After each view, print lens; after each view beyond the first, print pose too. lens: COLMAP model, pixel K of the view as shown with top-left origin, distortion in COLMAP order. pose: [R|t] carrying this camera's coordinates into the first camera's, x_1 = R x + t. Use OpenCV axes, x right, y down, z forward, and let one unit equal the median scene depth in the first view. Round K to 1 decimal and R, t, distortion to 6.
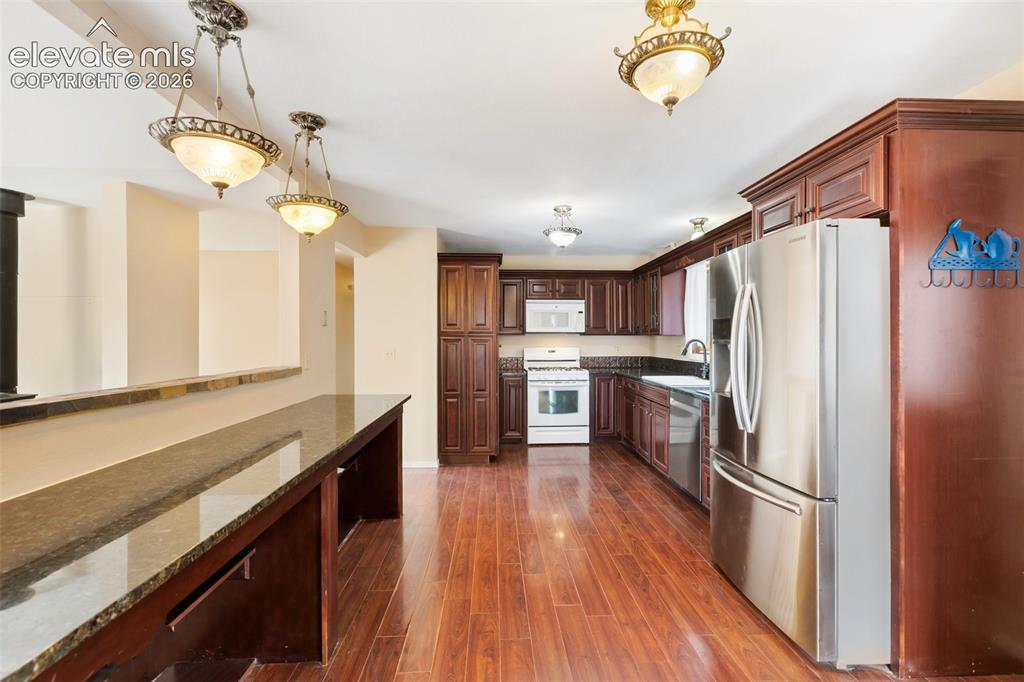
lens RADIAL K [[462.5, 0, 501.3], [0, 462.5, 341.9], [0, 0, 1]] dist [0.003389, -0.001004]
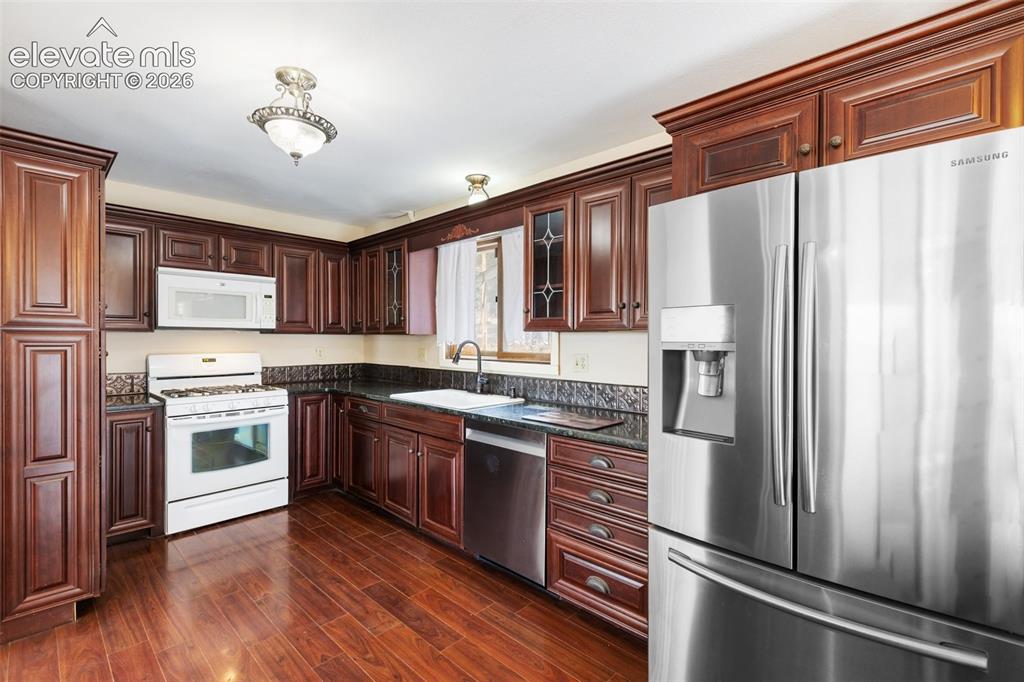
lens RADIAL K [[462.5, 0, 517.7], [0, 462.5, 341.6], [0, 0, 1]] dist [0.003389, -0.001004]
pose [[0.699460, -0.001134, 0.714670, -0.041480], [0.000874, 0.999999, 0.000731, -0.003561], [-0.714671, 0.000113, 0.699461, 0.337331]]
